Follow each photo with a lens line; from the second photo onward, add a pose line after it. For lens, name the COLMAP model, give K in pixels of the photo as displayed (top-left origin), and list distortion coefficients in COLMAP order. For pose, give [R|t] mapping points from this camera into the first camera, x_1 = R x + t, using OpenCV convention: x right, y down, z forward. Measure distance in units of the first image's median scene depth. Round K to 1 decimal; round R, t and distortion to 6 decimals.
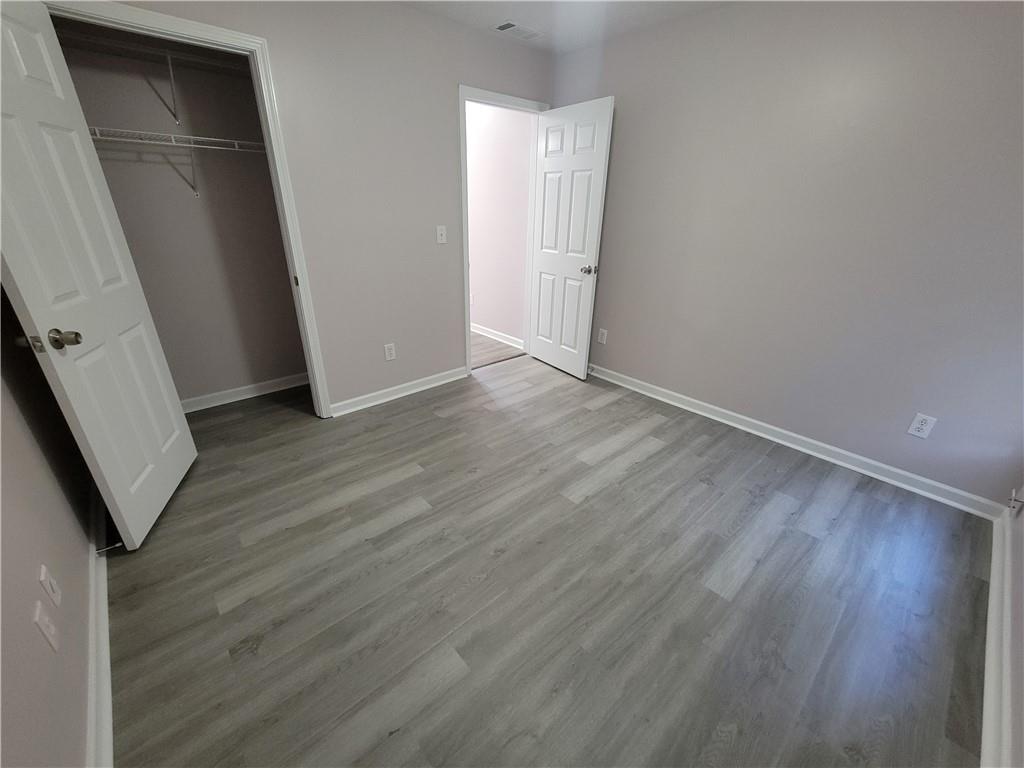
lens RADIAL K [[416.7, 0, 510.1], [0, 416.7, 385.7], [0, 0, 1]] dist [0.001283, -0.001887]
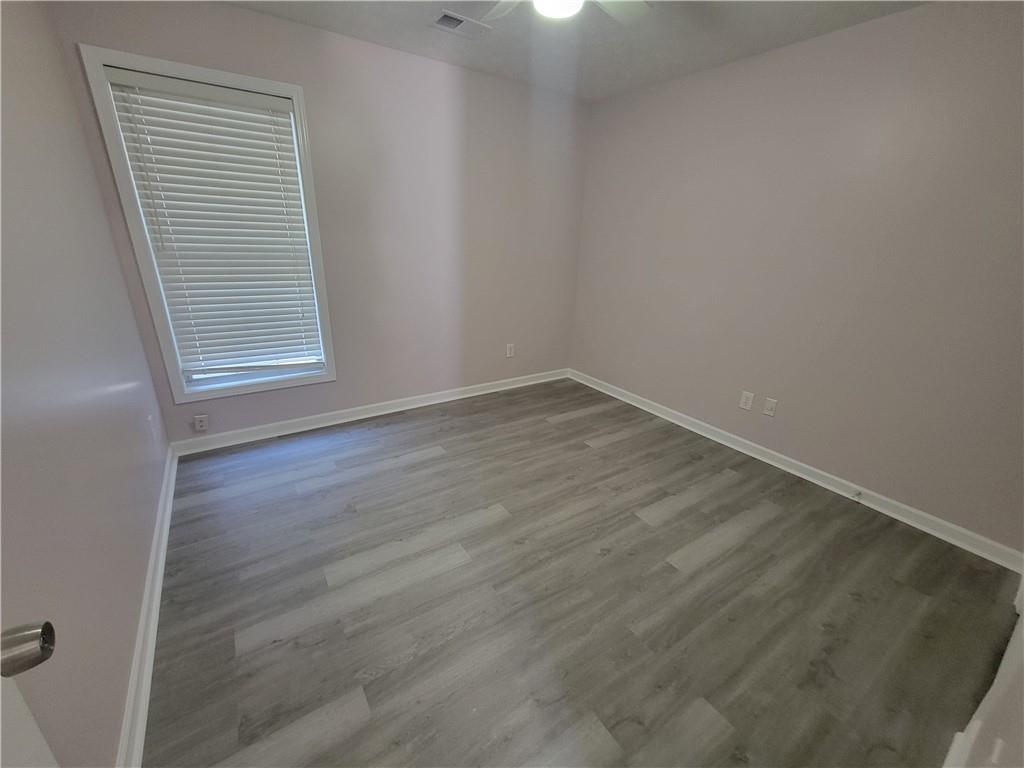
lens RADIAL K [[416.7, 0, 511.7], [0, 416.7, 385.5], [0, 0, 1]] dist [0.001283, -0.001887]
pose [[-0.988452, -0.099582, 0.114217, 0.036022], [0.007253, 0.721791, 0.692073, -0.691207], [-0.151359, 0.684910, -0.712733, 1.584241]]
